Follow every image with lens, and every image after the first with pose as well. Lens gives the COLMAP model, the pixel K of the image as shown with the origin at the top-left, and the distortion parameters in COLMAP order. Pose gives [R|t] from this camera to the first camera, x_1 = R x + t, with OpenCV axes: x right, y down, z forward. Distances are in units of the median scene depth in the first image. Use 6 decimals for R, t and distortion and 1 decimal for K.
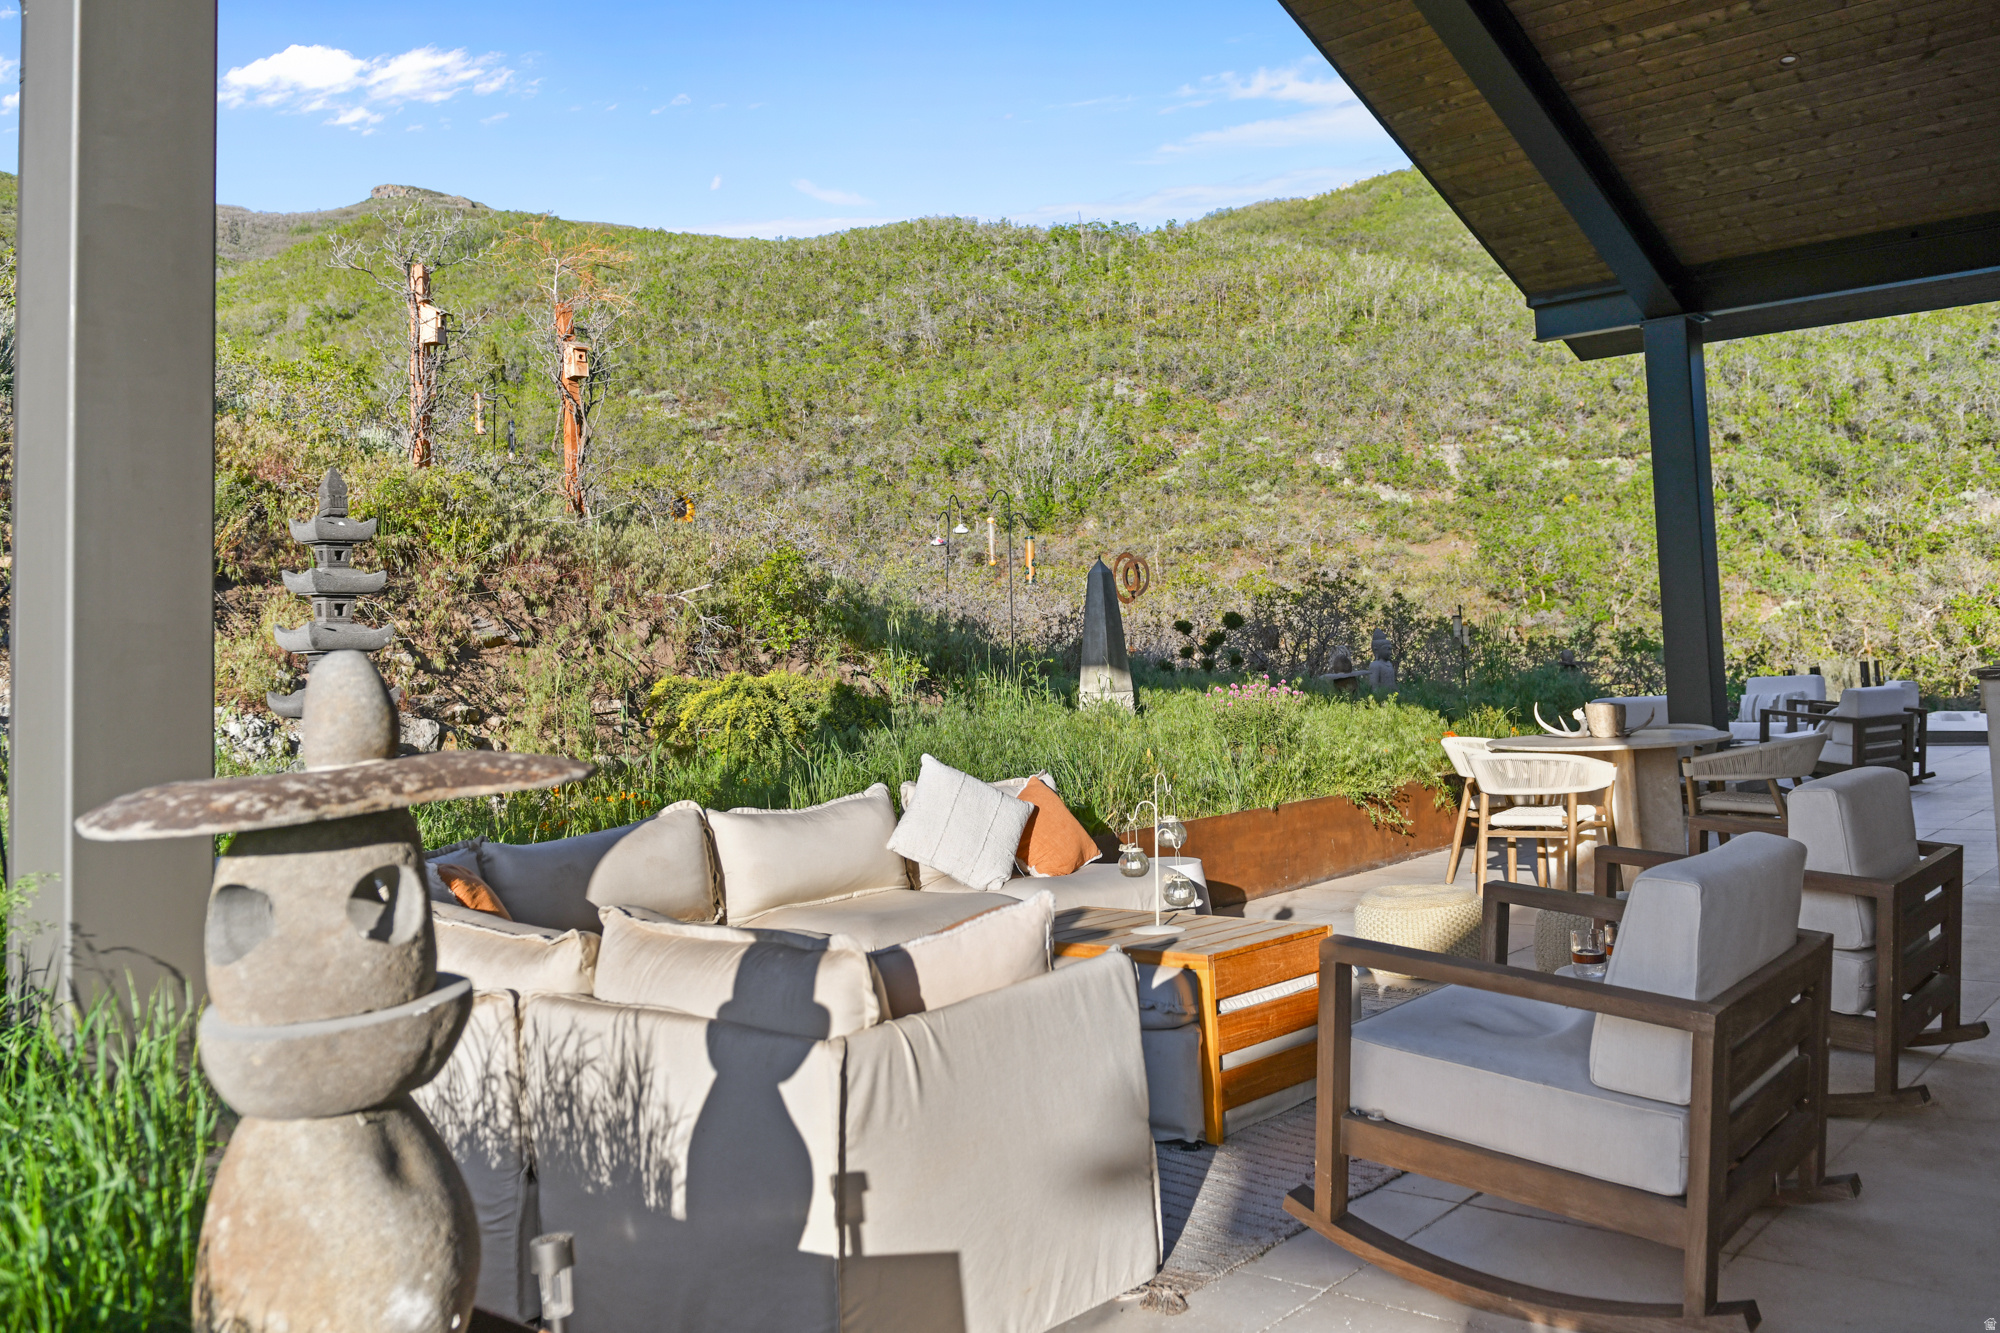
lens RADIAL K [[1522.0, 0, 999.3], [0, 1522.0, 748.3], [0, 0, 1]] dist [-0.012225, -0.014042]
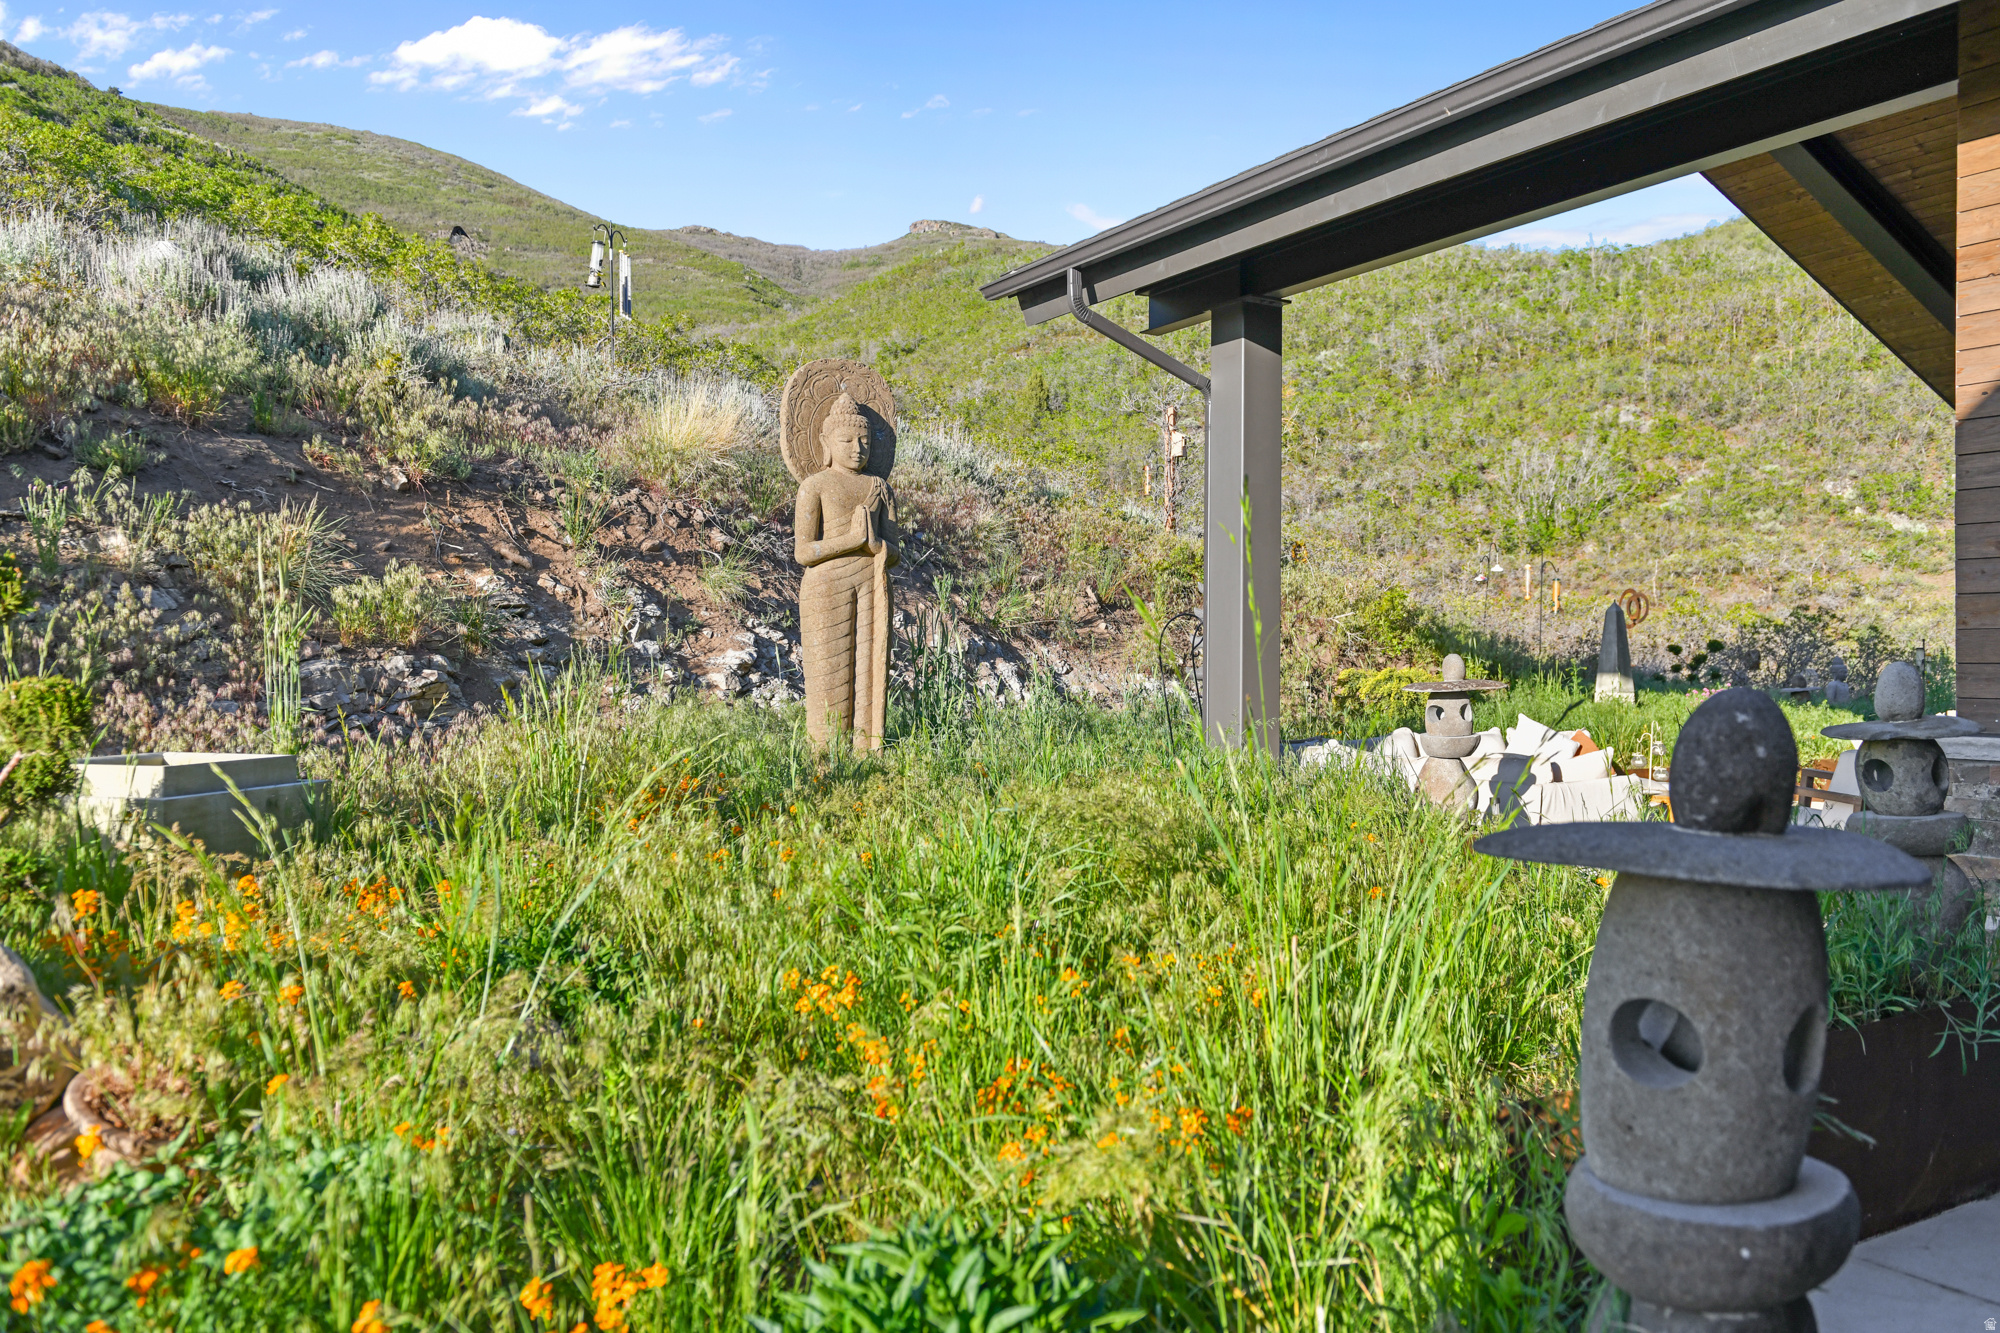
lens RADIAL K [[1522.0, 0, 999.3], [0, 1522.0, 748.3], [0, 0, 1]] dist [-0.012225, -0.014042]
pose [[0.954536, 0.055347, -0.292913, -0.014611], [-0.055929, 0.998414, 0.006394, 0.009299], [0.292803, 0.010279, 0.956118, -0.130509]]
